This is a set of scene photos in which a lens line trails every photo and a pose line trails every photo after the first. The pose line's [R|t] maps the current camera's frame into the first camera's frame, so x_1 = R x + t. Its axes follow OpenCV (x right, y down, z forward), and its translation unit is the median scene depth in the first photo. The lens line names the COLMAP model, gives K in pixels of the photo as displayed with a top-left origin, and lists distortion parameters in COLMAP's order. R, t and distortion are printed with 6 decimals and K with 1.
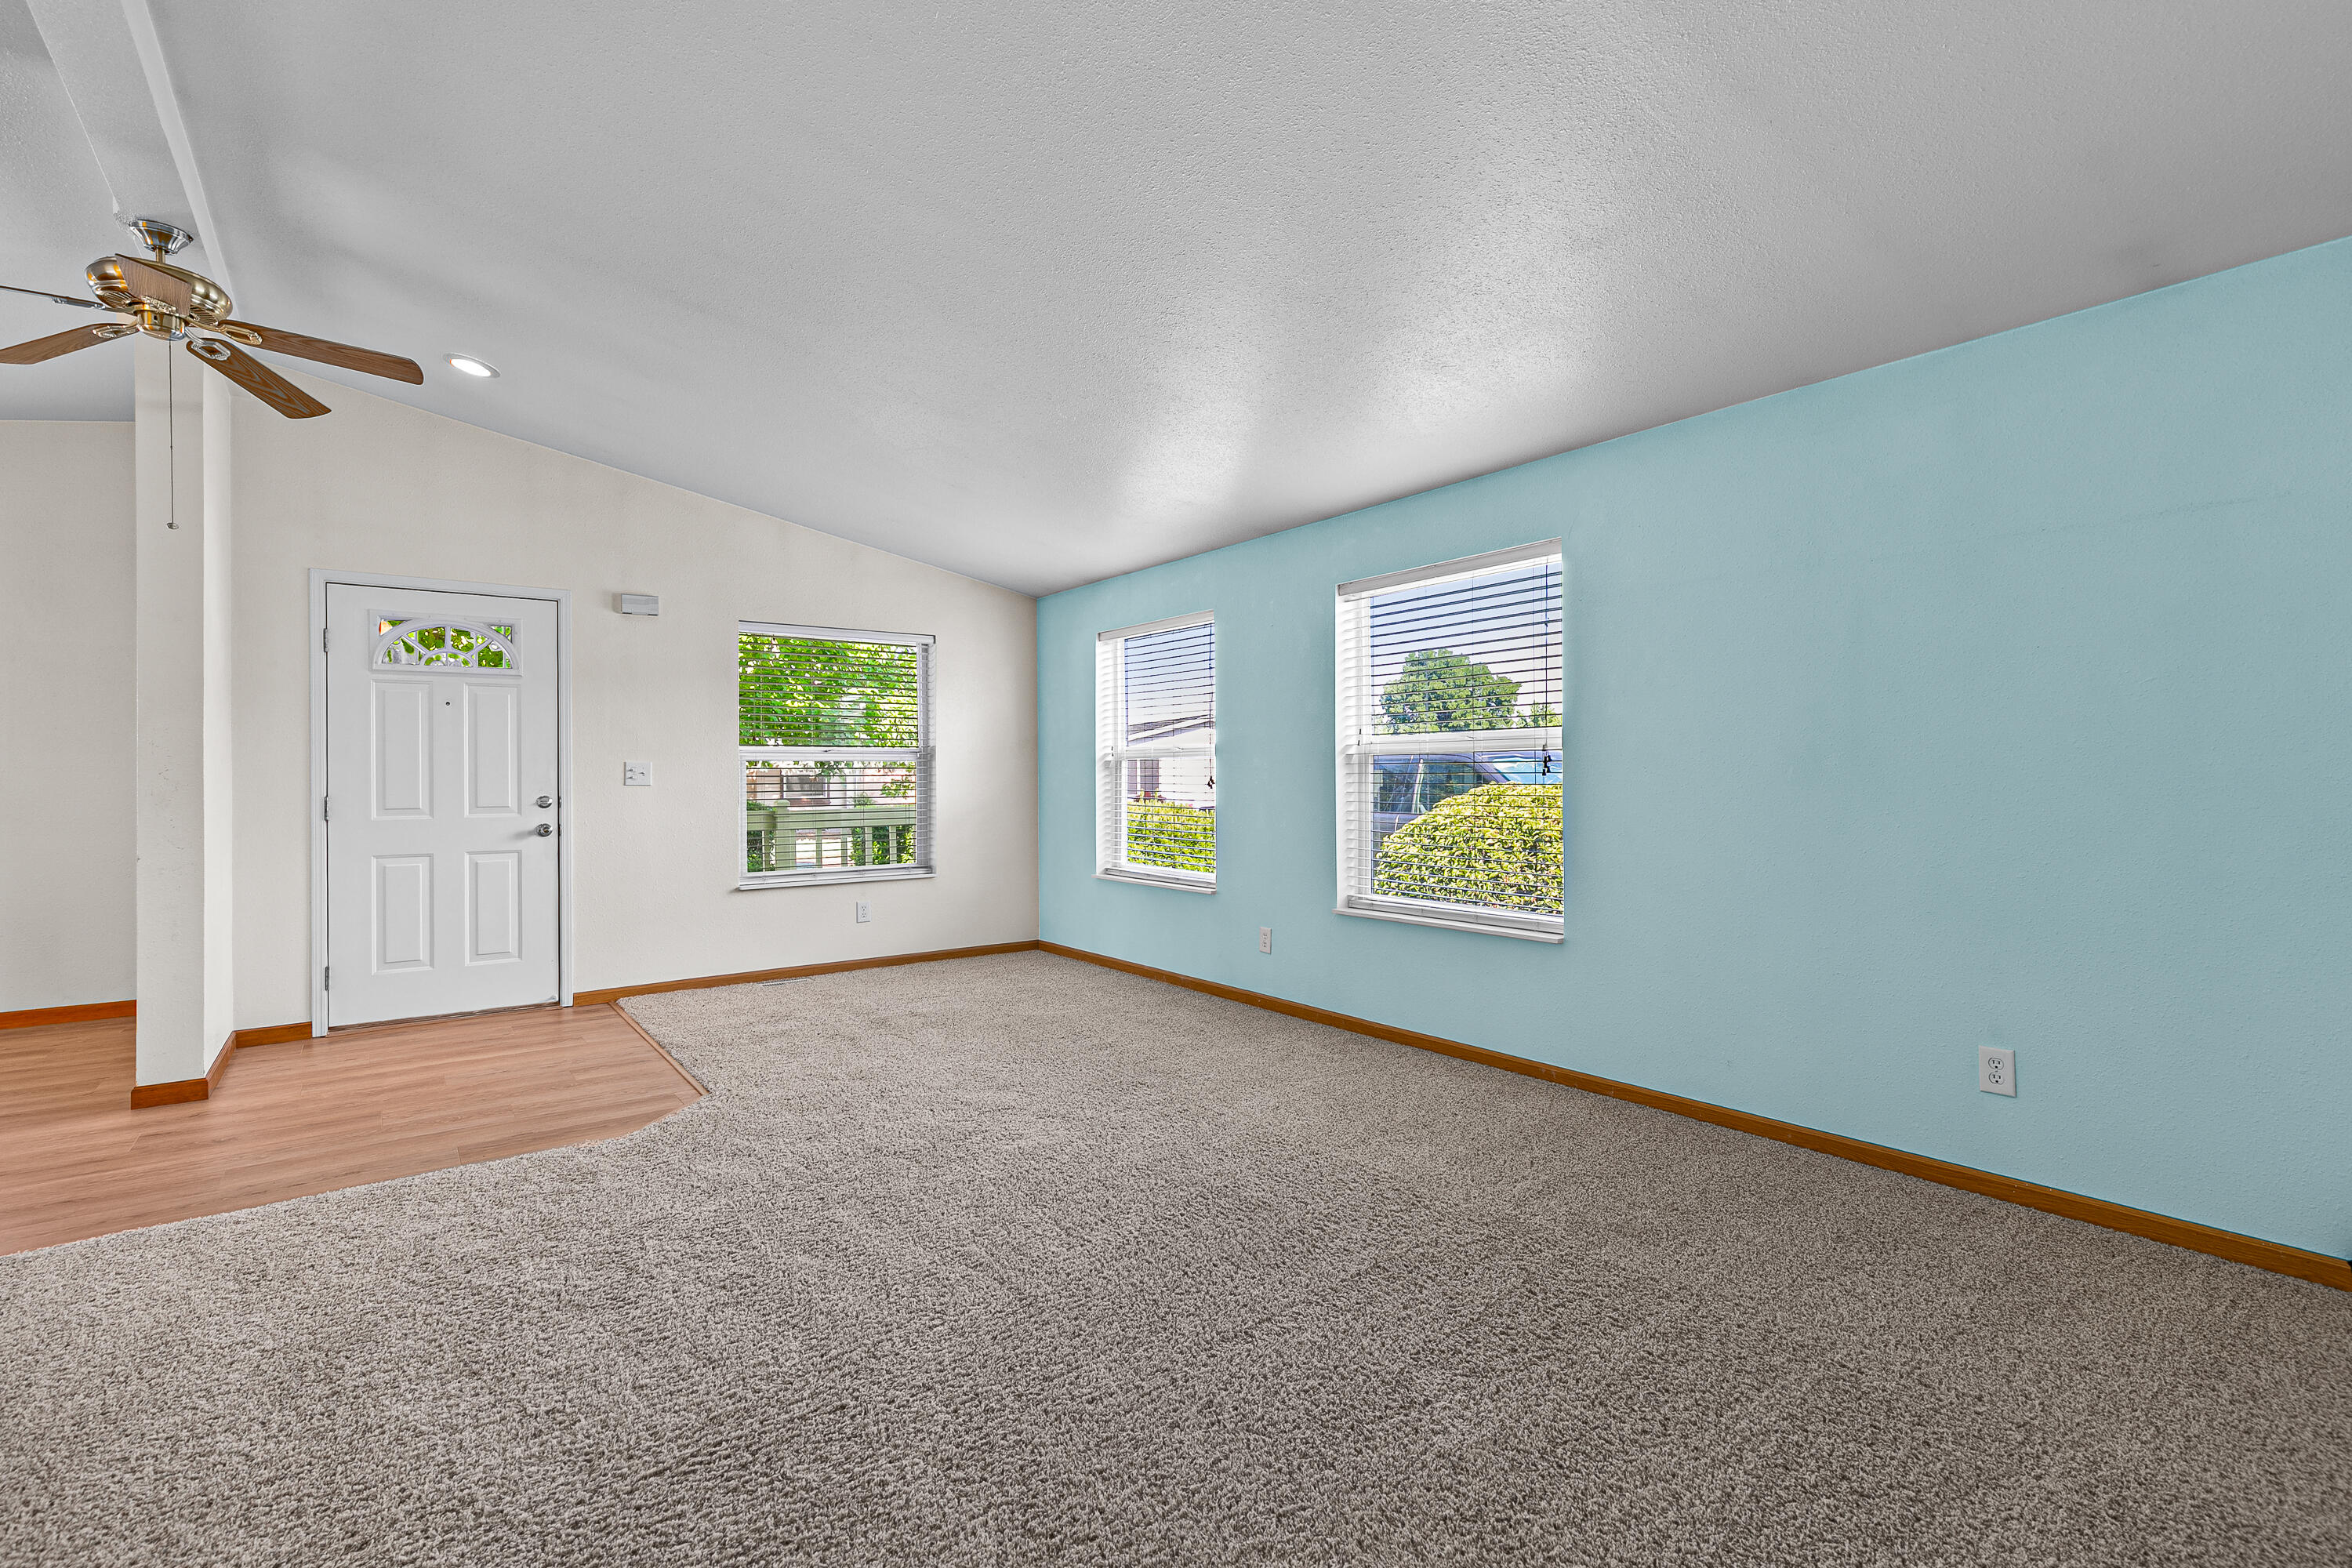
lens RADIAL K [[1057.1, 0, 1182.7], [0, 1057.1, 776.5], [0, 0, 1]] dist [-0.000608, 0.000152]
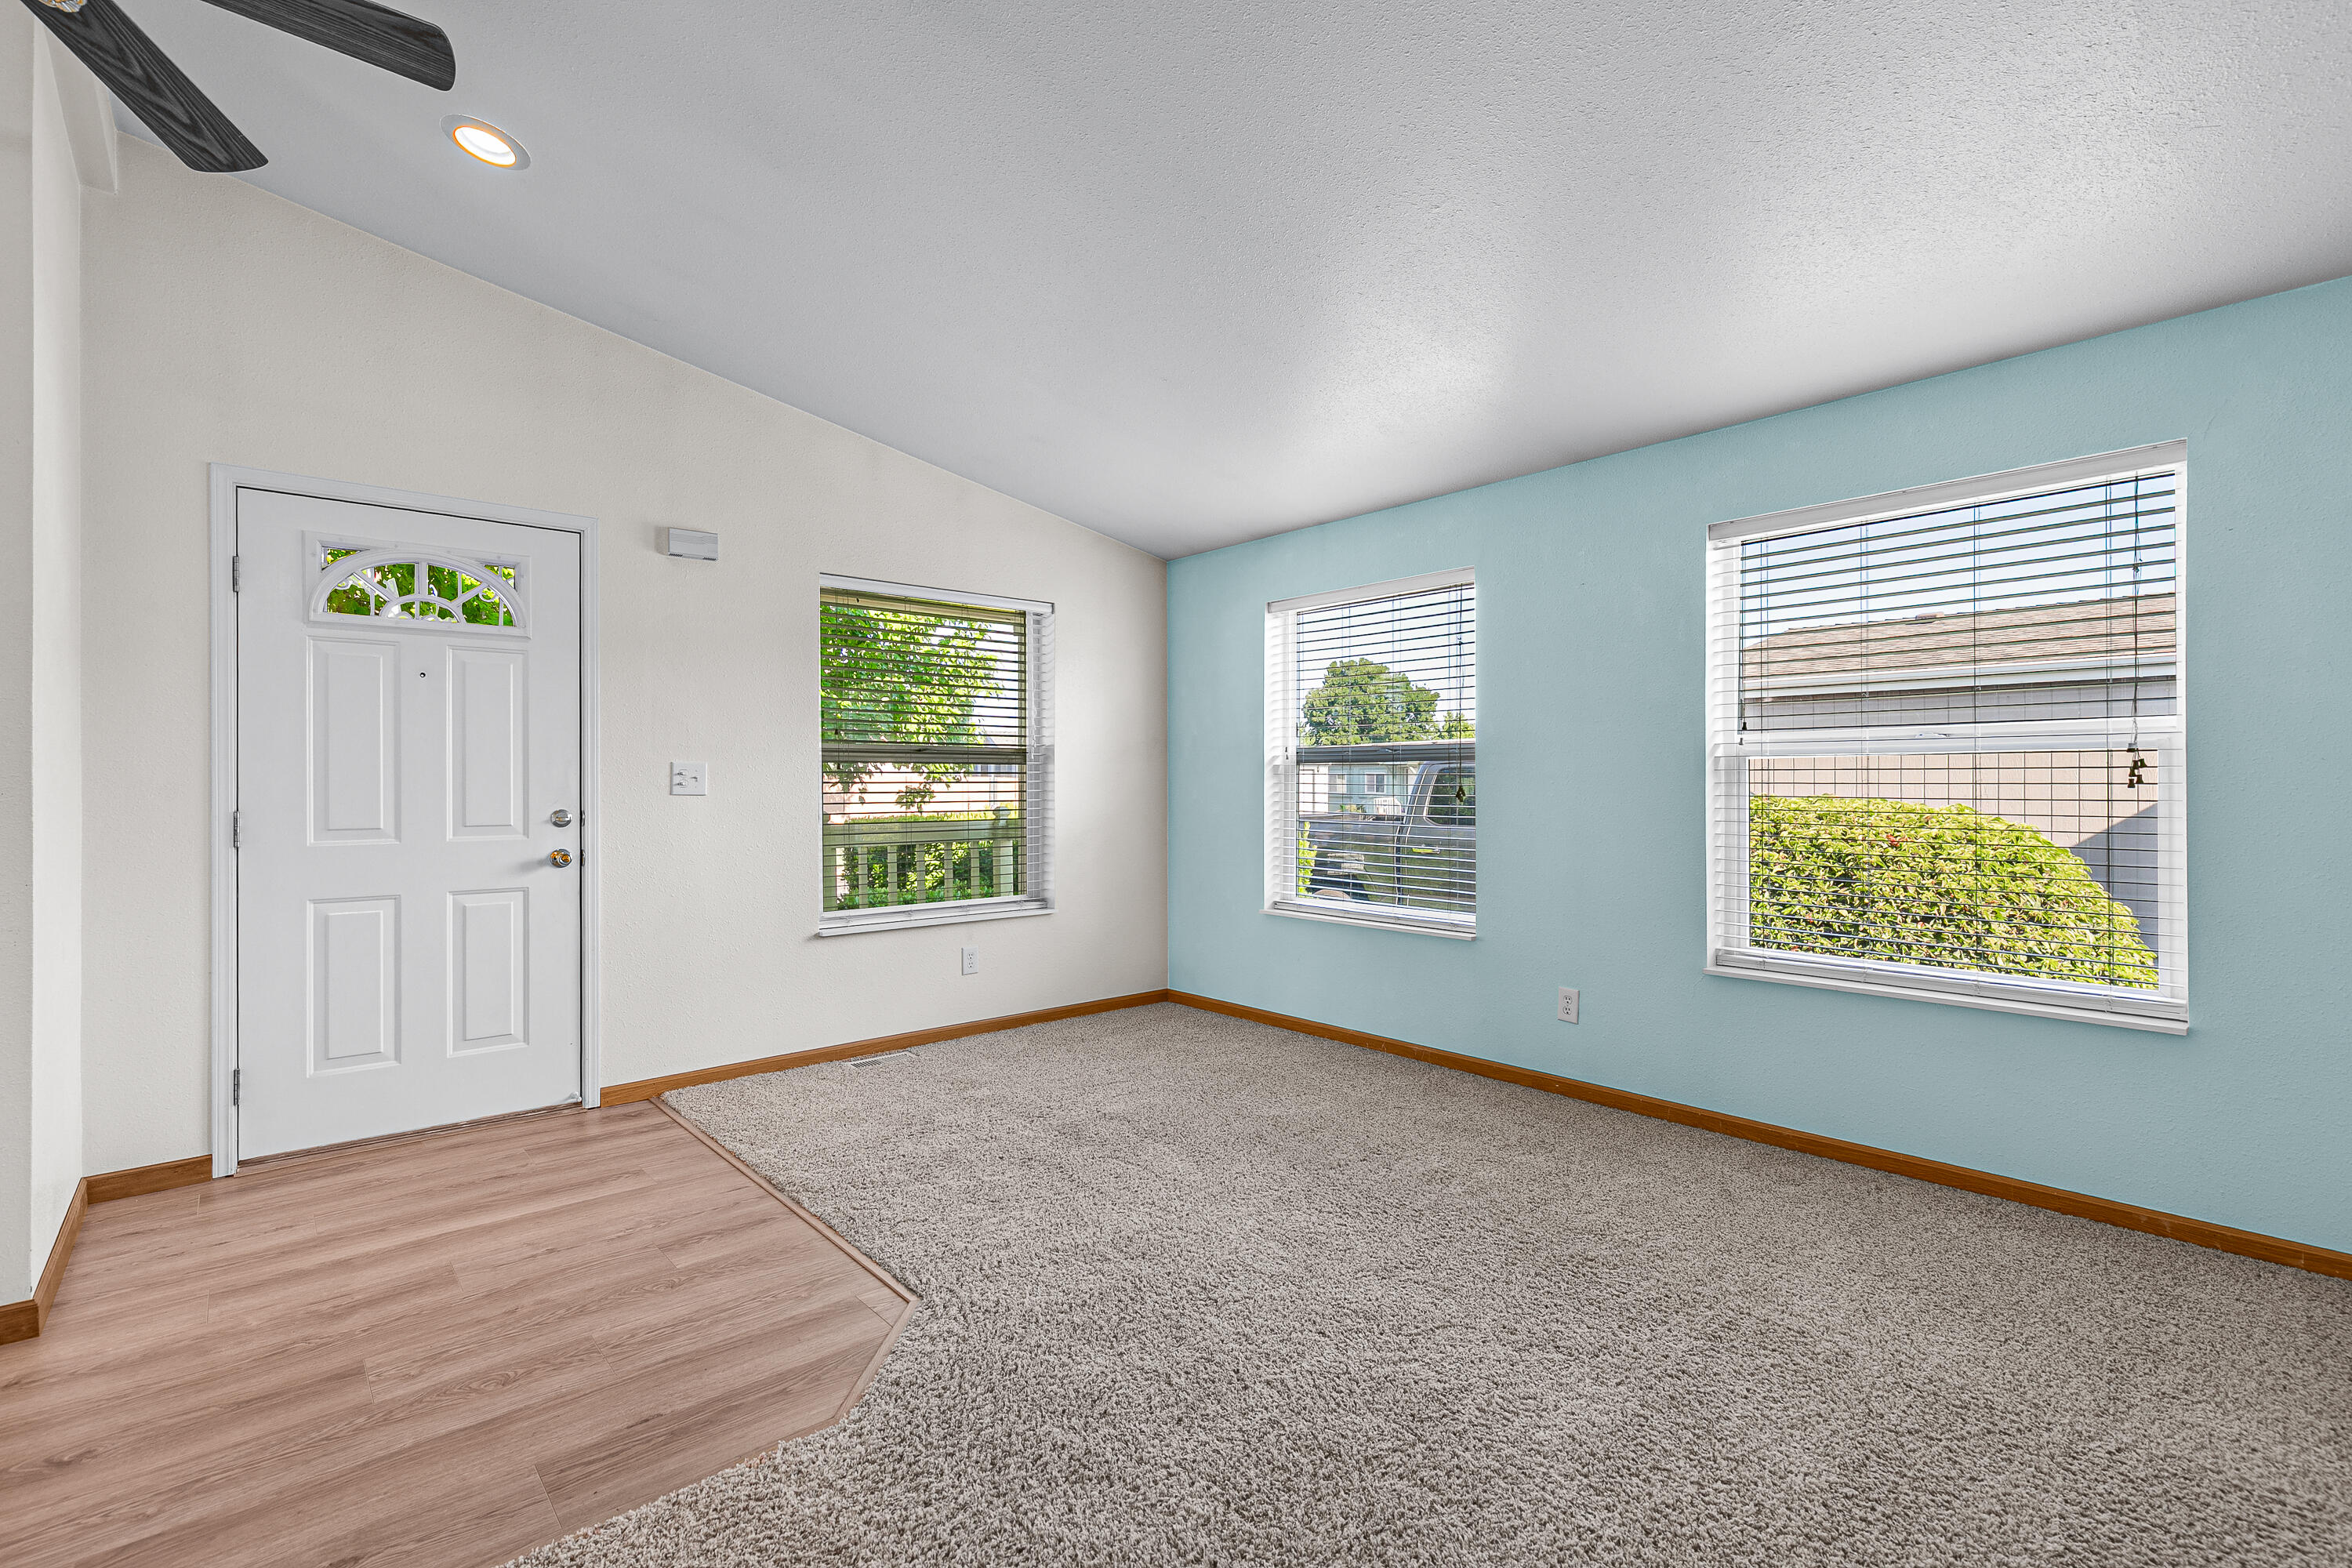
lens RADIAL K [[1060.7, 0, 1186.3], [0, 1060.7, 785.5], [0, 0, 1]] dist [0.003628, 0.000016]
pose [[0.997103, 0.004195, 0.075943, -0.247228], [-0.004338, 0.999989, 0.001727, -0.000796], [-0.075934, -0.002052, 0.997111, 0.268687]]
